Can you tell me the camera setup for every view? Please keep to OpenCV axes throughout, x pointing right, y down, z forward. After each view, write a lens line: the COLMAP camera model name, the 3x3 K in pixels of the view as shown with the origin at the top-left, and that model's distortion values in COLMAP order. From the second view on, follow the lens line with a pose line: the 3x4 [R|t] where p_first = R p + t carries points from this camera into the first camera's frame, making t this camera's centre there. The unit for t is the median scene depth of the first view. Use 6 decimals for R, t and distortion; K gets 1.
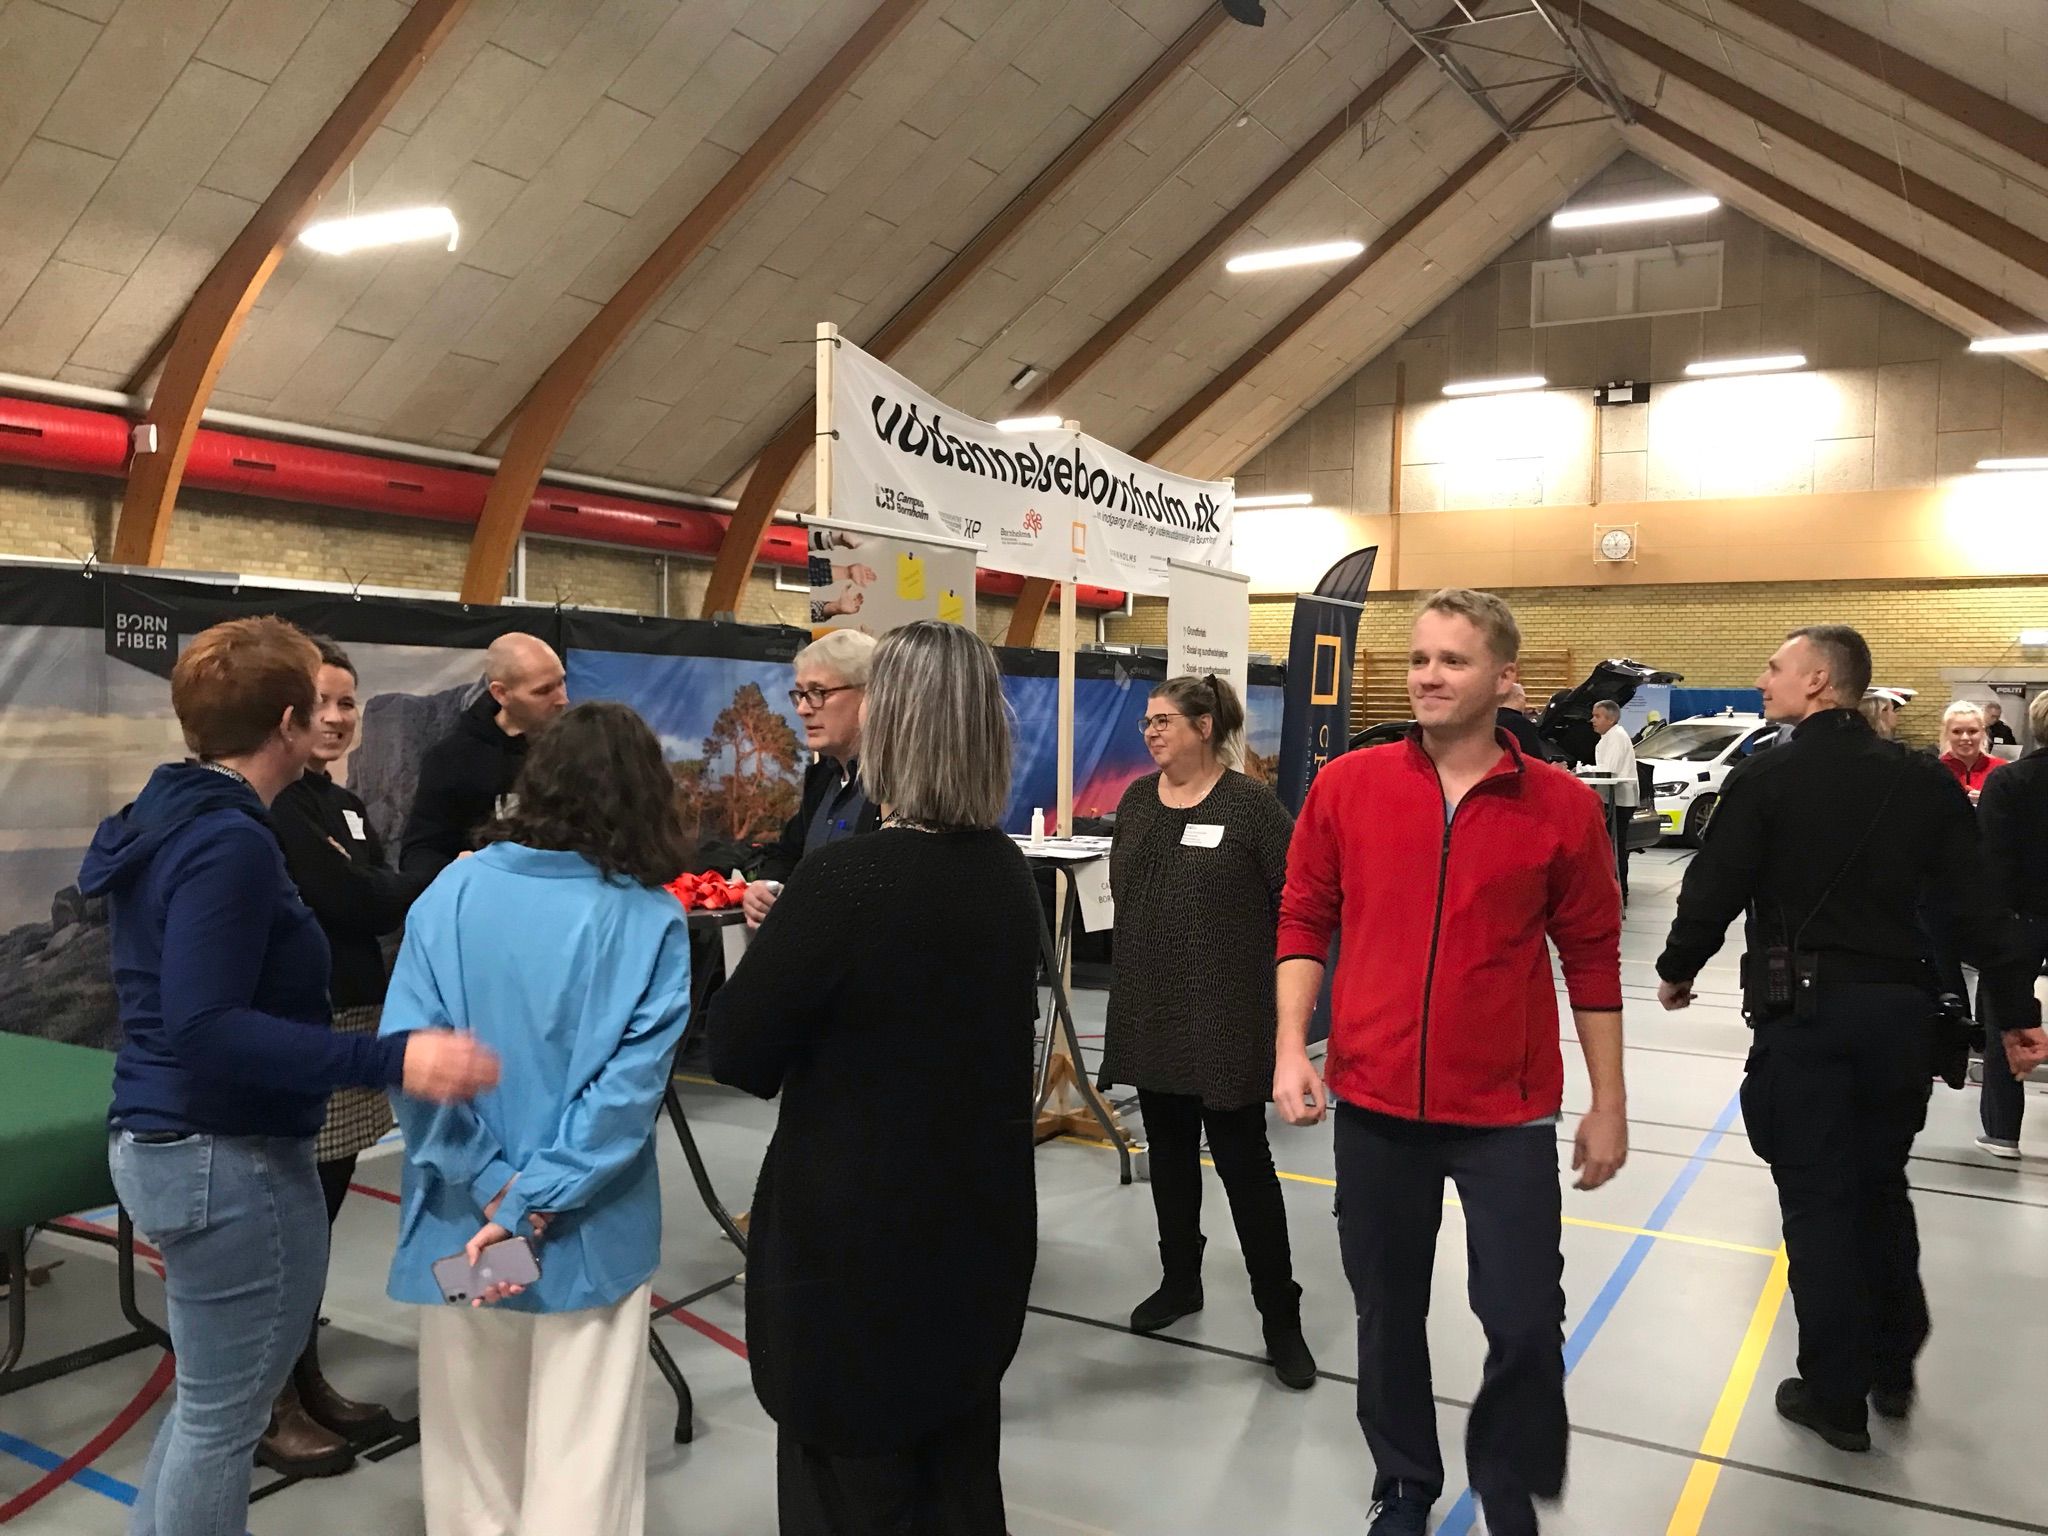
lens RADIAL K [[1679.0, 0, 1024.0], [0, 1679.0, 768.0], [0, 0, 1]] dist [0.028858, -0.000780]
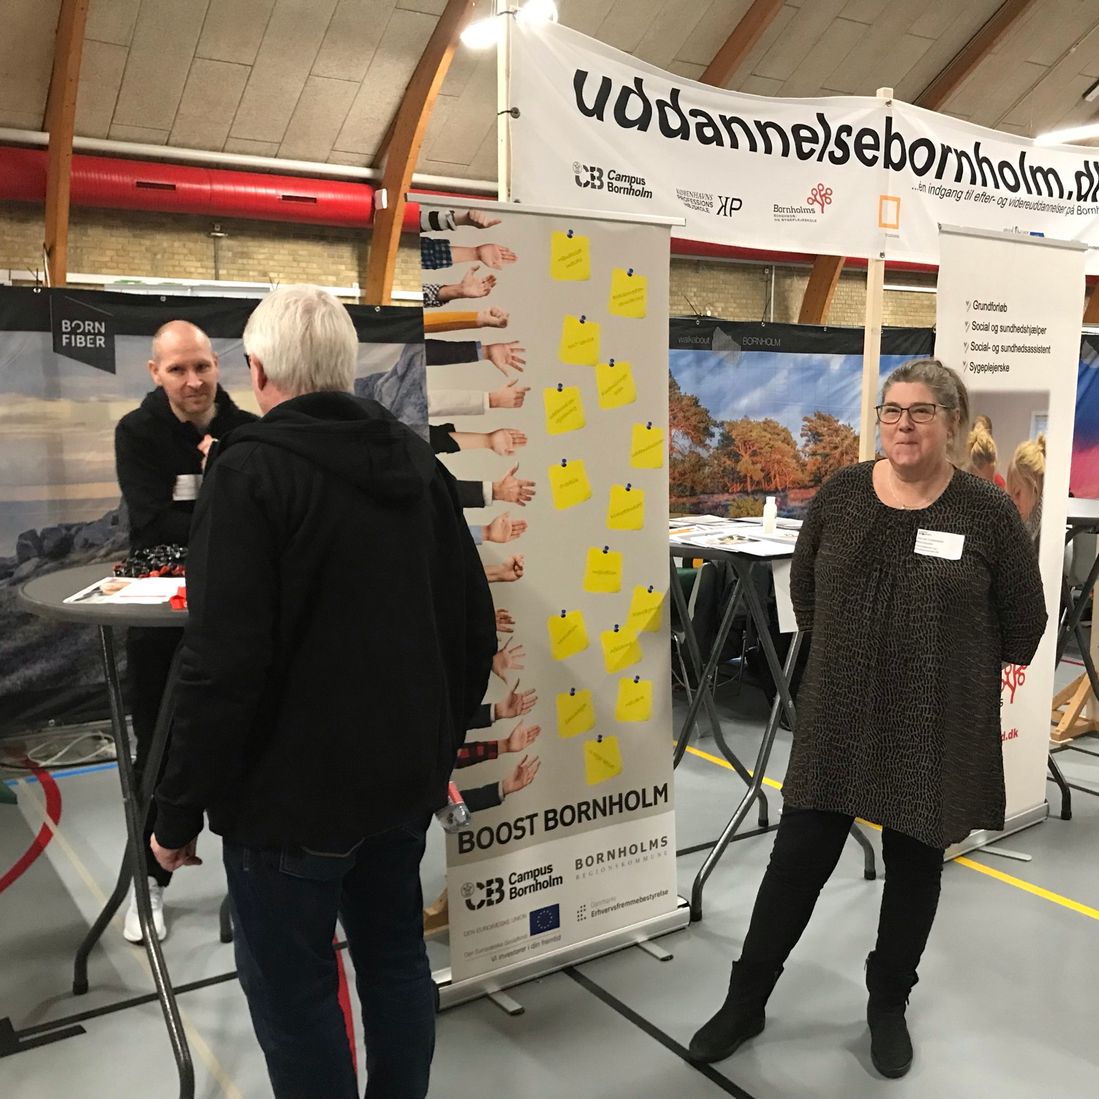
lens RADIAL K [[1204.4, 0, 549.5], [0, 1204.4, 549.5], [0, 0, 1]] dist [0.045811, -0.114775]
pose [[0.891299, 0.056972, -0.449823, 0.184310], [-0.011709, 0.994636, 0.102776, -0.013921], [0.453266, -0.086337, 0.887184, 0.282926]]
